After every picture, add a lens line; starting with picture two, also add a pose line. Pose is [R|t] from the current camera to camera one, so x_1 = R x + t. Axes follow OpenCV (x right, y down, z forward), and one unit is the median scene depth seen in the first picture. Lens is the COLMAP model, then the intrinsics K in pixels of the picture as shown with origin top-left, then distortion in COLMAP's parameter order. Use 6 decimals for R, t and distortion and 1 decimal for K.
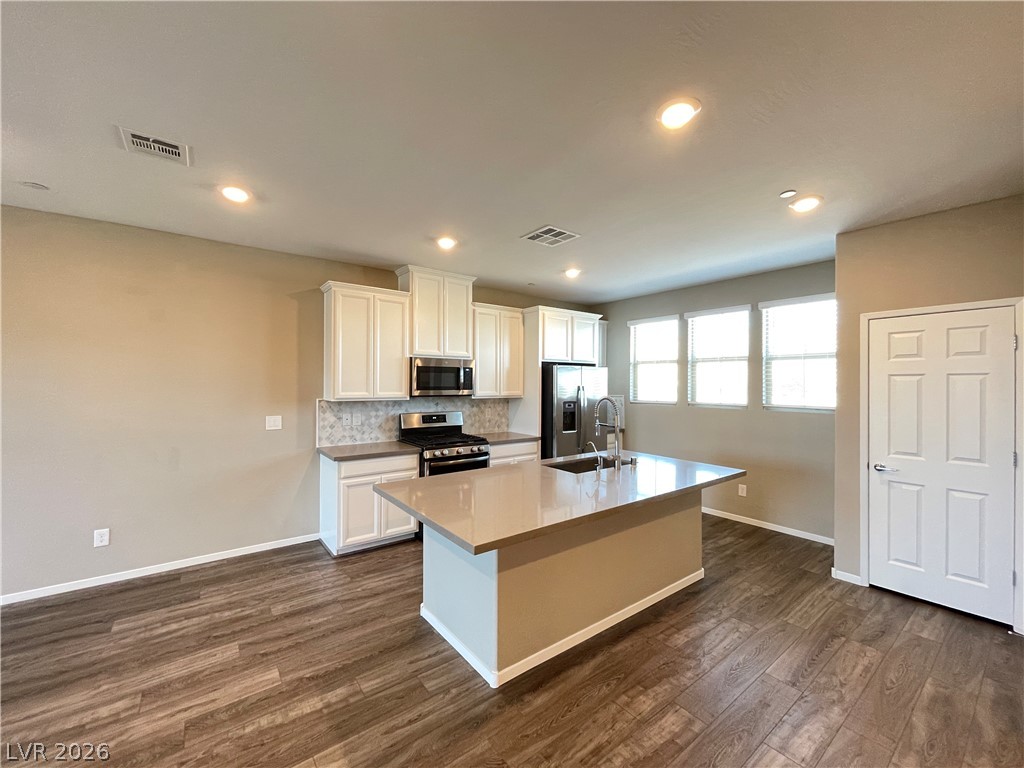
lens RADIAL K [[412.2, 0, 496.8], [0, 412.2, 386.0], [0, 0, 1]] dist [0.001043, -0.000181]
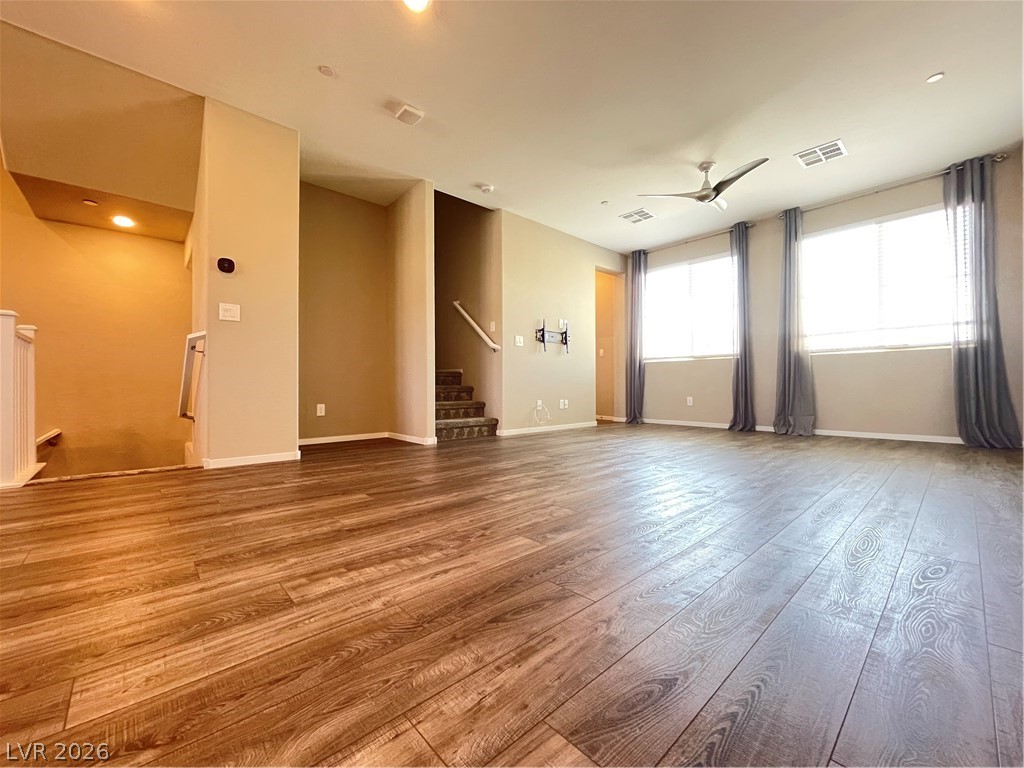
lens RADIAL K [[411.2, 0, 512.0], [0, 411.2, 384.0], [0, 0, 1]] dist [0.001218, -0.000318]
pose [[-0.993711, 0.002659, -0.111940, -0.563351], [0.003759, 0.999947, -0.009612, 0.235837], [0.111908, -0.009972, -0.993669, 0.819766]]
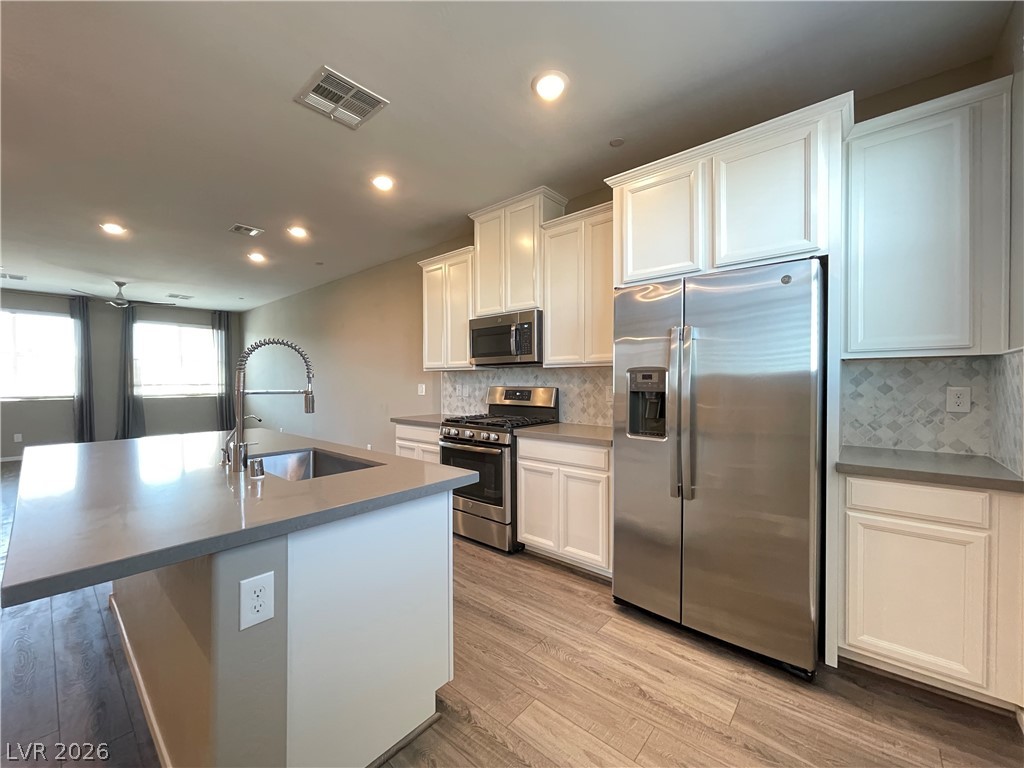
lens RADIAL K [[411.2, 0, 512.0], [0, 411.2, 384.0], [0, 0, 1]] dist [0.001218, -0.000318]
pose [[0.218703, 0.005541, -0.975776, 0.719486], [0.001912, 0.999980, 0.006107, 0.064890], [0.975789, -0.003201, 0.218688, 0.984300]]
